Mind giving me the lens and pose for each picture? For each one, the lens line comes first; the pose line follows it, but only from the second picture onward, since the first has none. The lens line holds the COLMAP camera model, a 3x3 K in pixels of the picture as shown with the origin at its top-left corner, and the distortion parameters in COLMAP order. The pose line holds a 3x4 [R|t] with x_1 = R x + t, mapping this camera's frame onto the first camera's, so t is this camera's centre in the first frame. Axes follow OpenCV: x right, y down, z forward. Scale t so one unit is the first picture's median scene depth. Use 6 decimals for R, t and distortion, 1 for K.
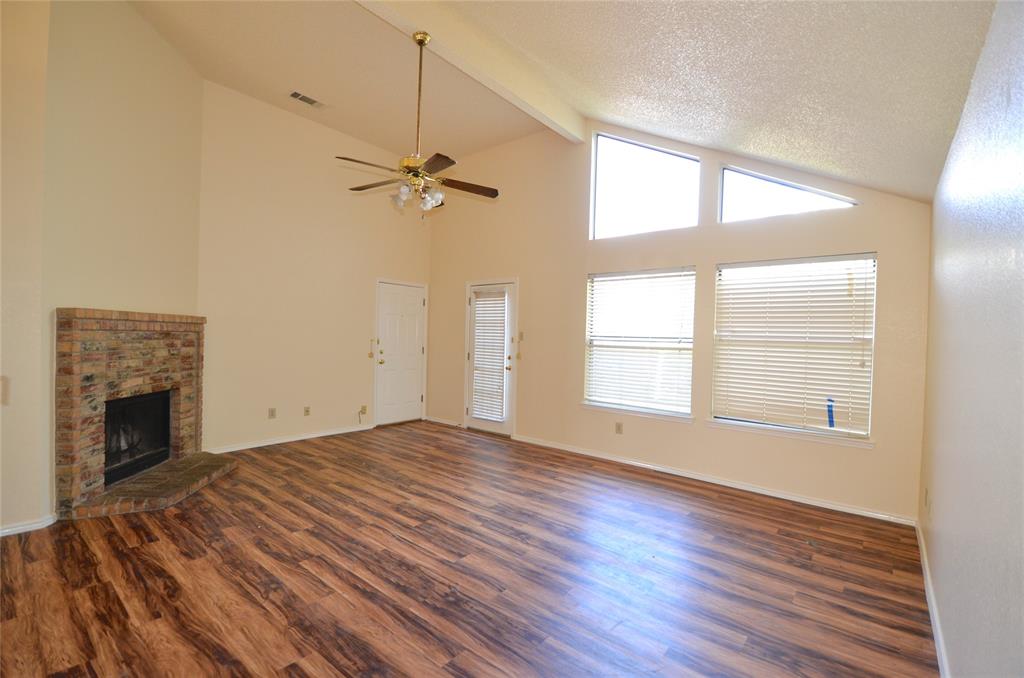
lens RADIAL K [[446.5, 0, 508.2], [0, 446.5, 342.6], [0, 0, 1]] dist [0.019373, -0.027072]
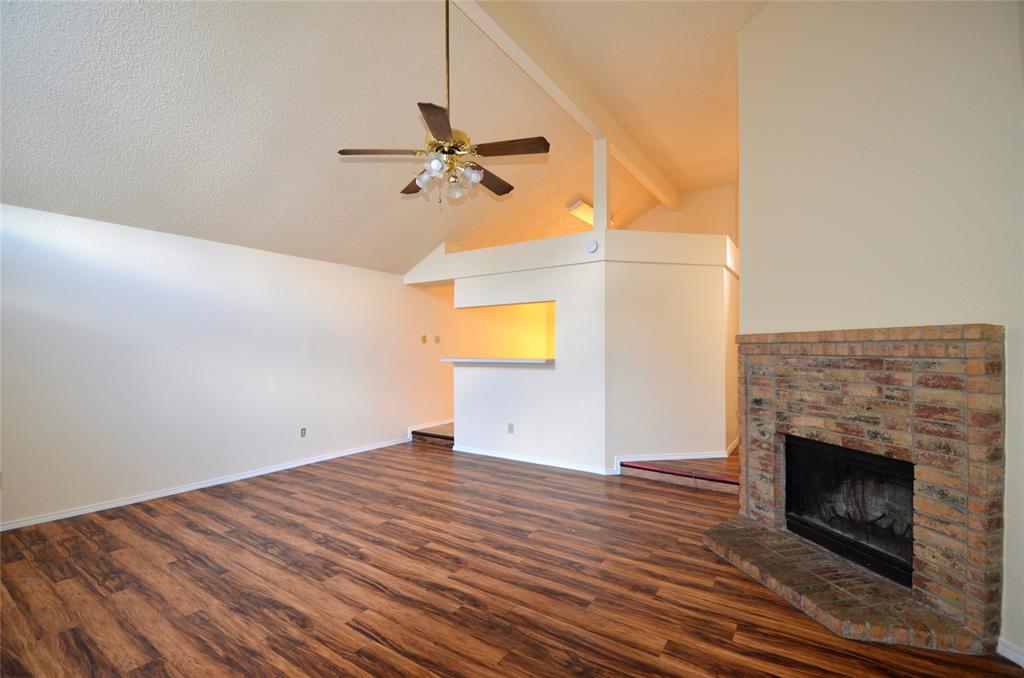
lens RADIAL K [[446.5, 0, 508.2], [0, 446.5, 342.6], [0, 0, 1]] dist [0.019373, -0.027072]
pose [[-0.995024, -0.031306, -0.094586, -0.237697], [-0.030909, 0.999506, -0.005656, -0.028687], [0.094716, -0.002704, -0.995501, 1.751778]]
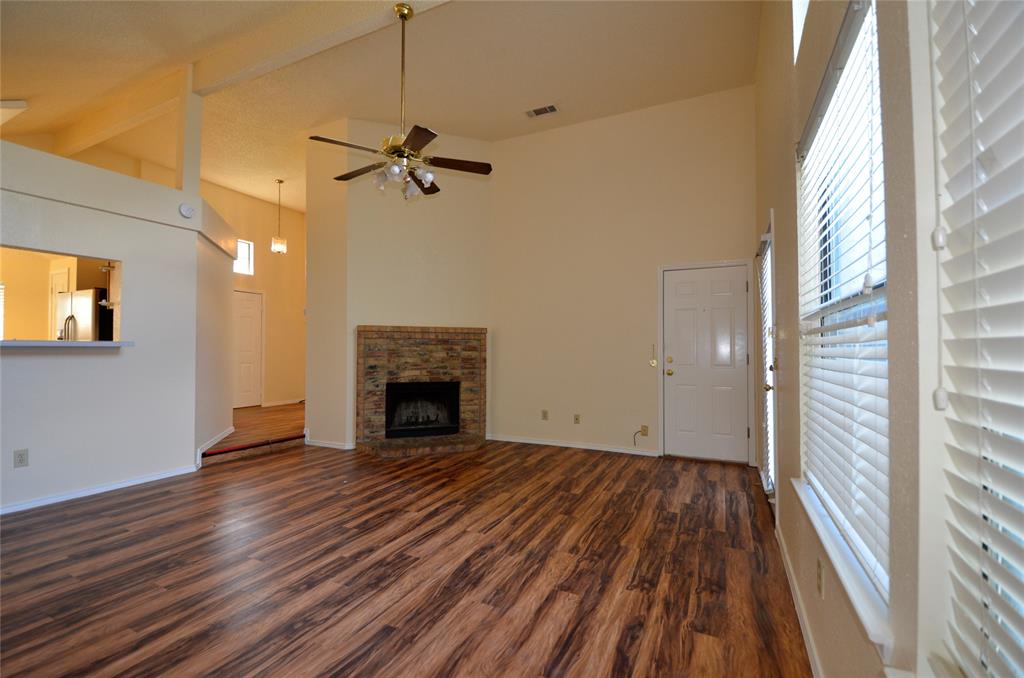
lens RADIAL K [[446.5, 0, 508.2], [0, 446.5, 342.6], [0, 0, 1]] dist [0.019373, -0.027072]
pose [[0.241425, -0.041803, -0.969519, 0.711588], [-0.010469, 0.998901, -0.045677, 0.052367], [0.970363, 0.021178, 0.240722, 0.963767]]
